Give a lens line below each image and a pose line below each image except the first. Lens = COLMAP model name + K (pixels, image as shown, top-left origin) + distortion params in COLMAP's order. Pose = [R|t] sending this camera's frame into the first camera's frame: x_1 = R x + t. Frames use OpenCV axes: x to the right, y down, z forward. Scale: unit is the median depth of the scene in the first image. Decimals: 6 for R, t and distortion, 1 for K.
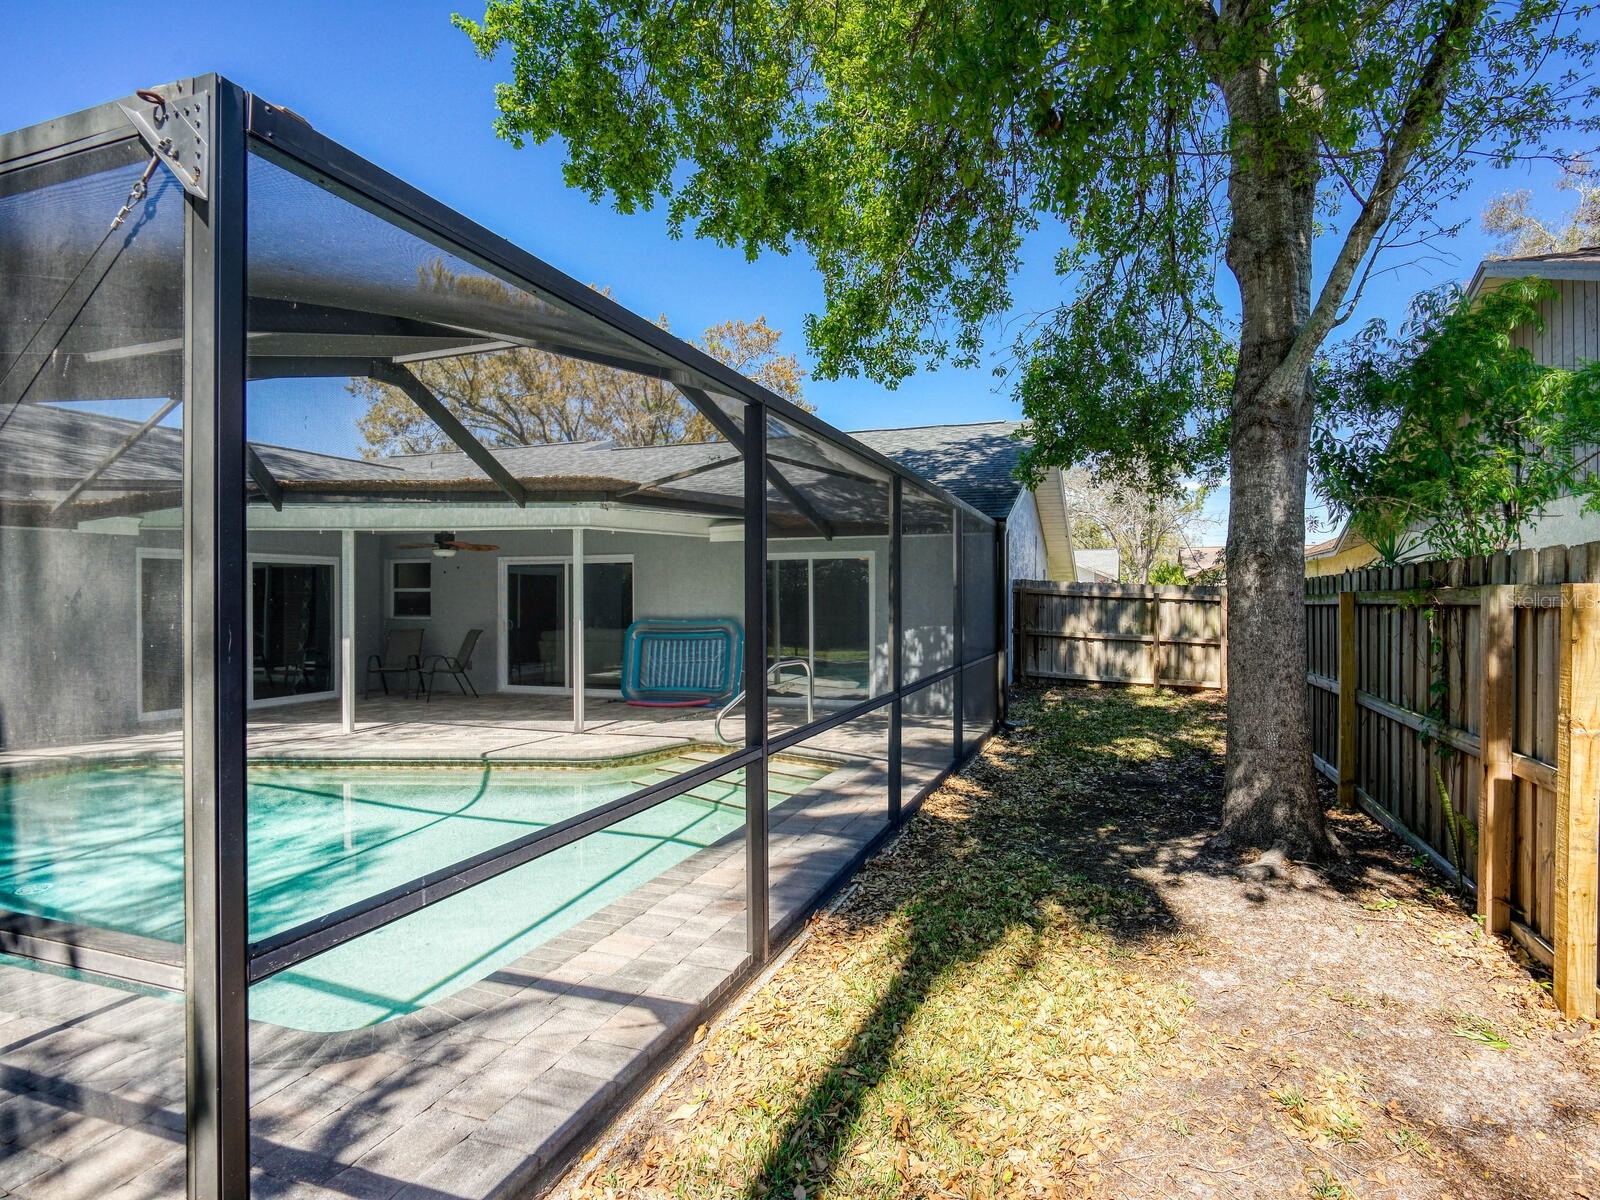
lens RADIAL K [[783.6, 0, 871.2], [0, 783.6, 604.0], [0, 0, 1]] dist [-0.010308, 0.001360]
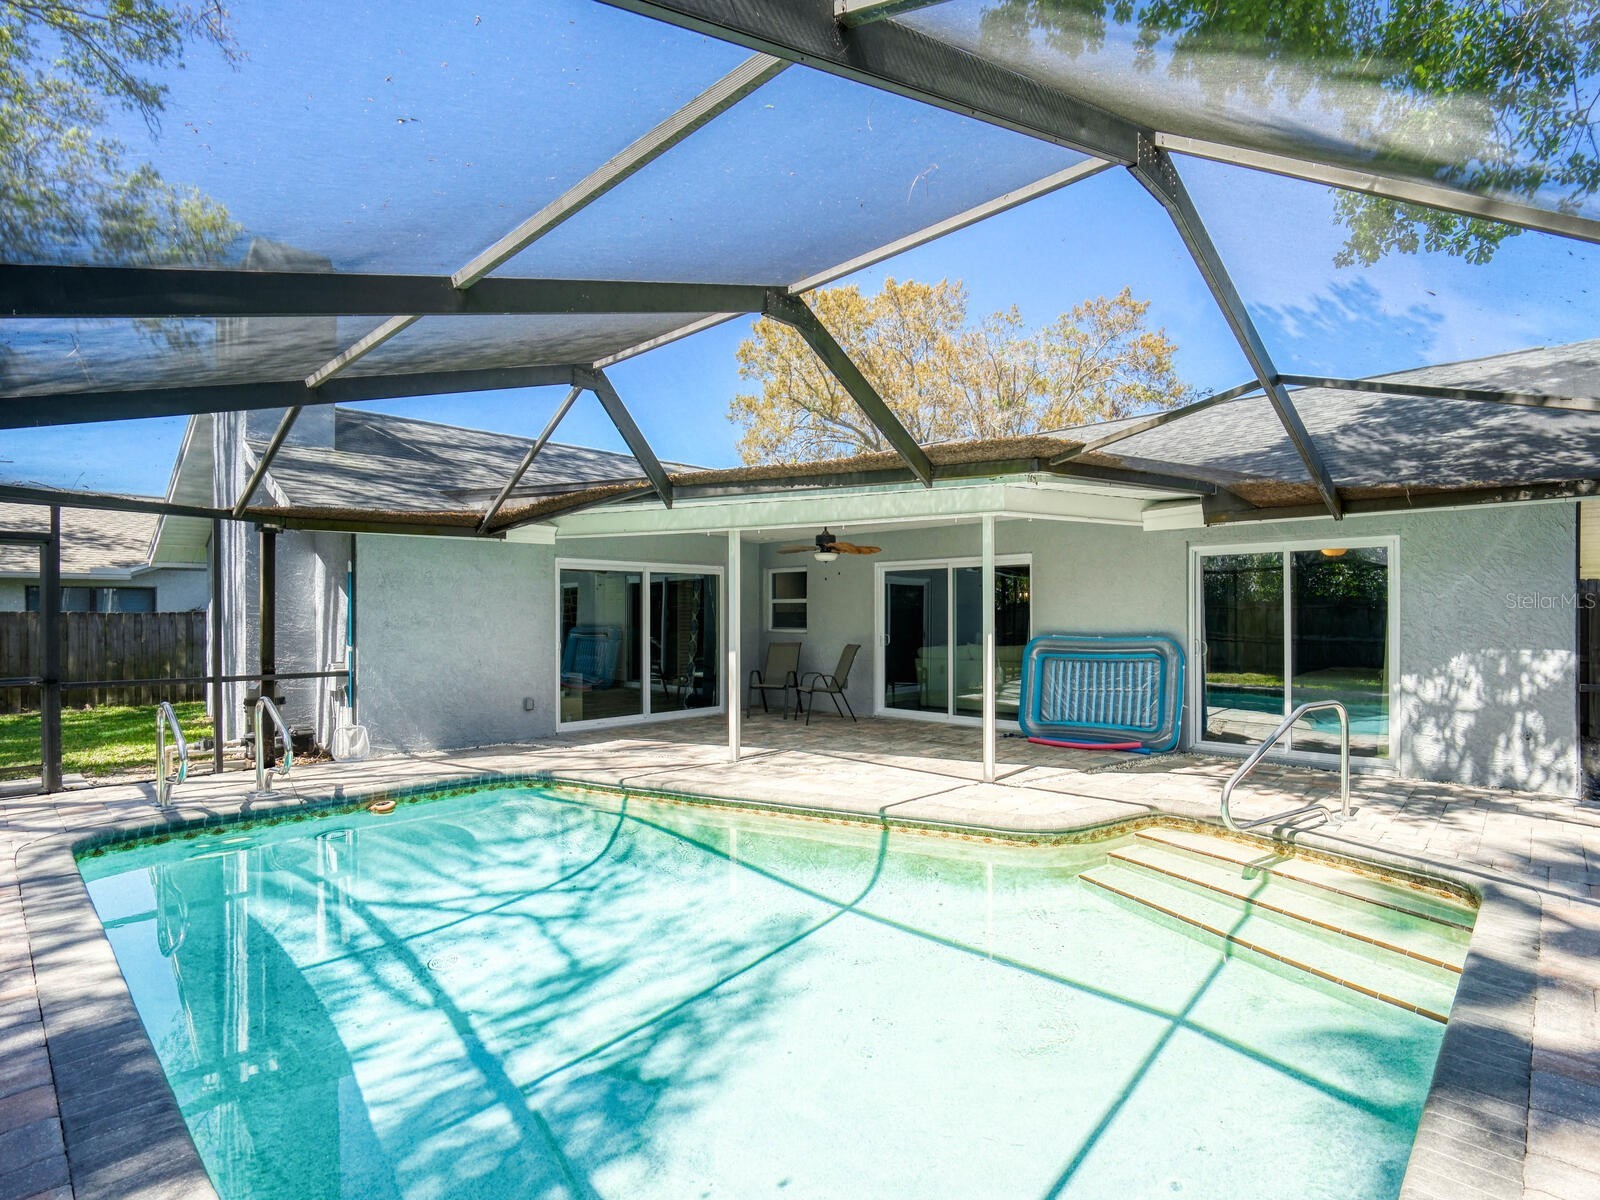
lens RADIAL K [[790.8, 0, 809.2], [0, 790.8, 615.4], [0, 0, 1]] dist [-0.010770, 0.000347]
pose [[0.884153, -0.002752, -0.467189, -0.142404], [0.000548, 0.999988, -0.004853, 0.004420], [0.467197, 0.004035, 0.884144, 0.199247]]
